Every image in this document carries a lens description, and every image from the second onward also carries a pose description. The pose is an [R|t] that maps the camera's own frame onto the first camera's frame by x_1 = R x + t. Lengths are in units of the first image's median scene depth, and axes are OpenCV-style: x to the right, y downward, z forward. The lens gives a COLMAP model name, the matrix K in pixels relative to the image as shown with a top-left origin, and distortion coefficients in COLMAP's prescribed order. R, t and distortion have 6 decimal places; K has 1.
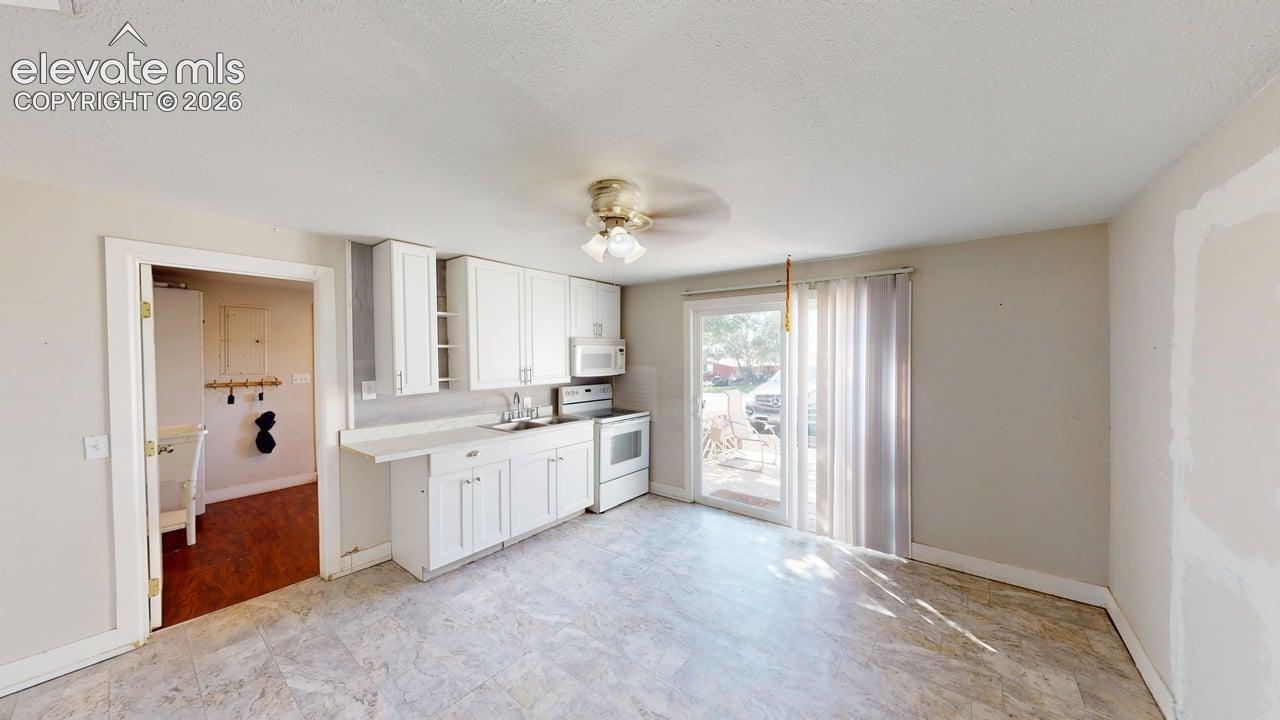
lens RADIAL K [[401.0, 0, 641.6], [0, 401.0, 360.5], [0, 0, 1]] dist [-0.000334, -0.000077]
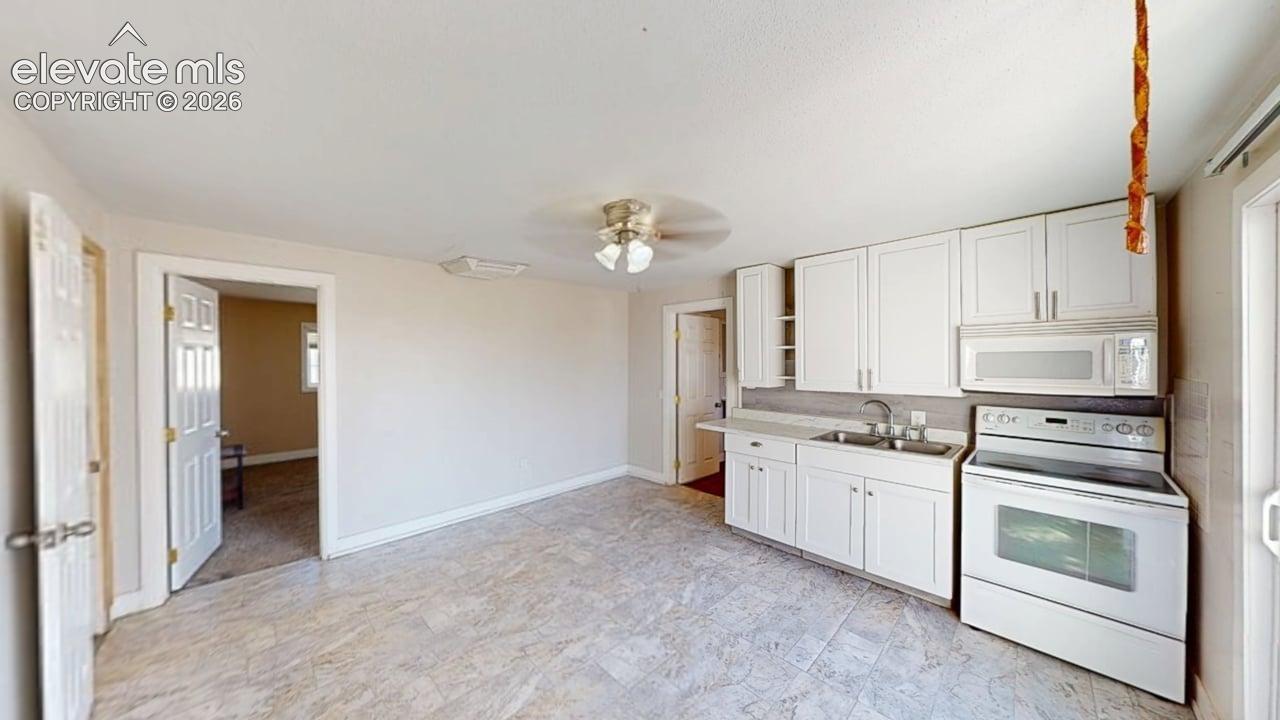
lens RADIAL K [[401.0, 0, 641.6], [0, 401.0, 360.5], [0, 0, 1]] dist [-0.000334, -0.000077]
pose [[-0.113742, 0.011640, -0.993442, 0.663137], [-0.008144, 0.999887, 0.012648, -0.010686], [0.993477, 0.009529, -0.113634, 0.743220]]
